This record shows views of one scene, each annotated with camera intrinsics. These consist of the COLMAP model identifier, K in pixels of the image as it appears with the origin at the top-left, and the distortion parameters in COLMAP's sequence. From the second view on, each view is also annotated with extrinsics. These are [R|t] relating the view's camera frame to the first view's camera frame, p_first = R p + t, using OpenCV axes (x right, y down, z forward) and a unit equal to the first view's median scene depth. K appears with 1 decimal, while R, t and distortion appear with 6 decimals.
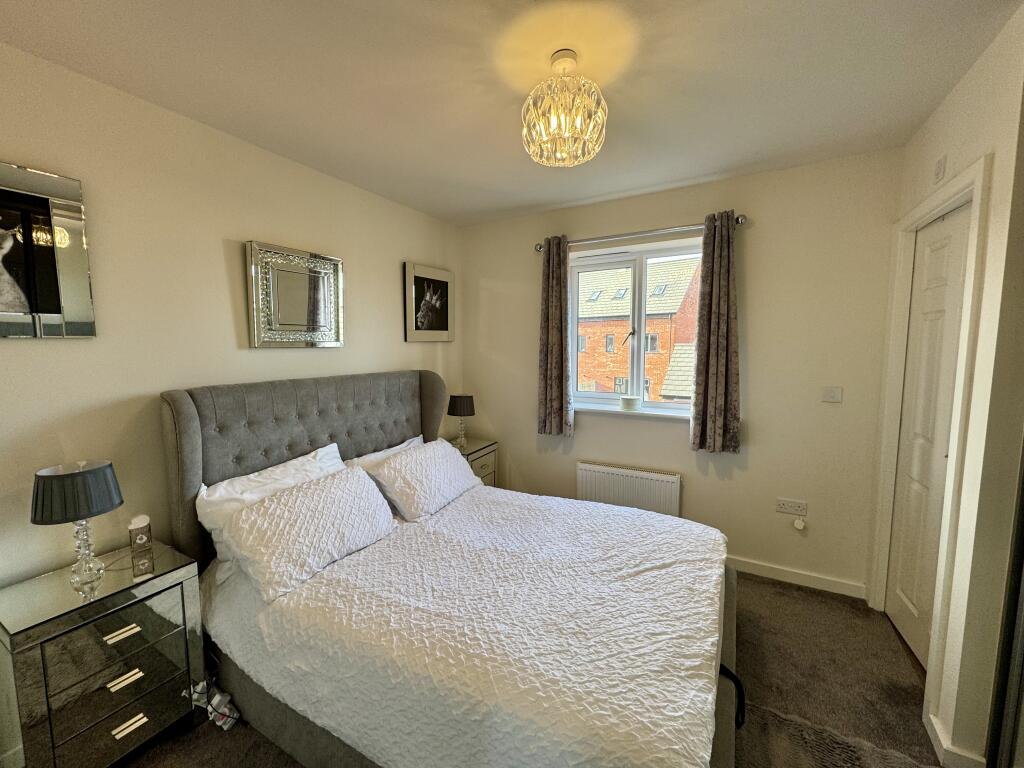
lens RADIAL K [[407.3, 0, 512.0], [0, 407.3, 384.0], [0, 0, 1]] dist [0.000195, 0.000026]
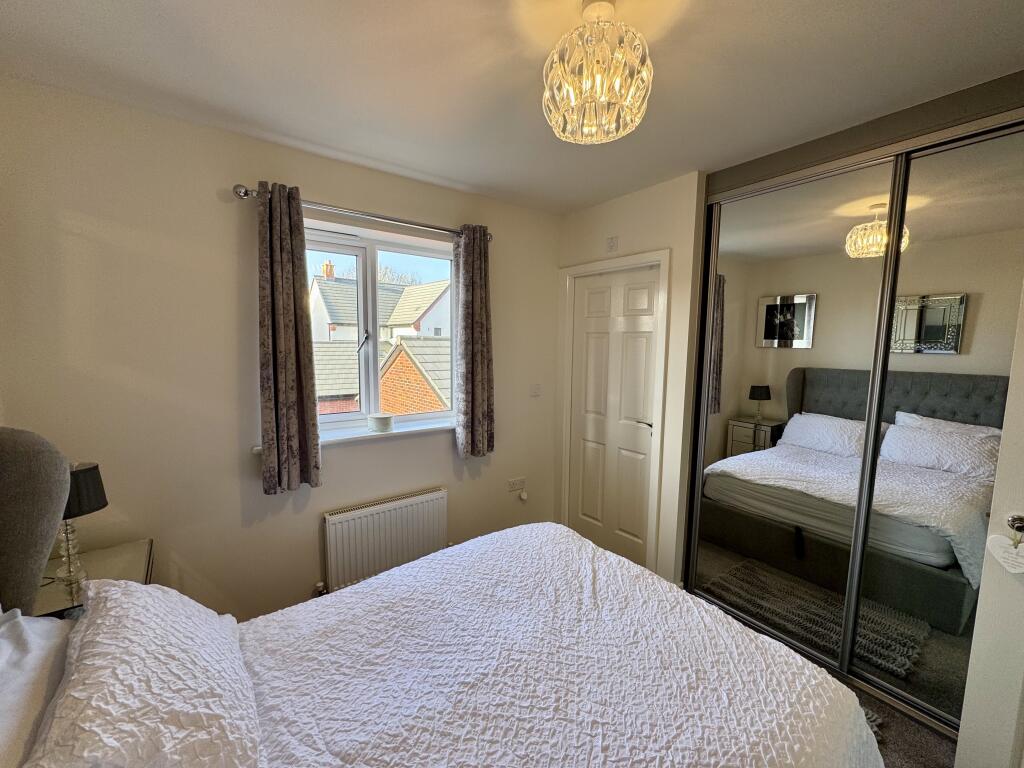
lens RADIAL K [[407.3, 0, 512.0], [0, 407.3, 384.0], [0, 0, 1]] dist [0.000195, 0.000026]
pose [[0.416838, -0.082252, 0.905252, -0.383634], [0.071639, 0.995772, 0.057490, -0.066853], [-0.906153, 0.040888, 0.420968, 0.455210]]
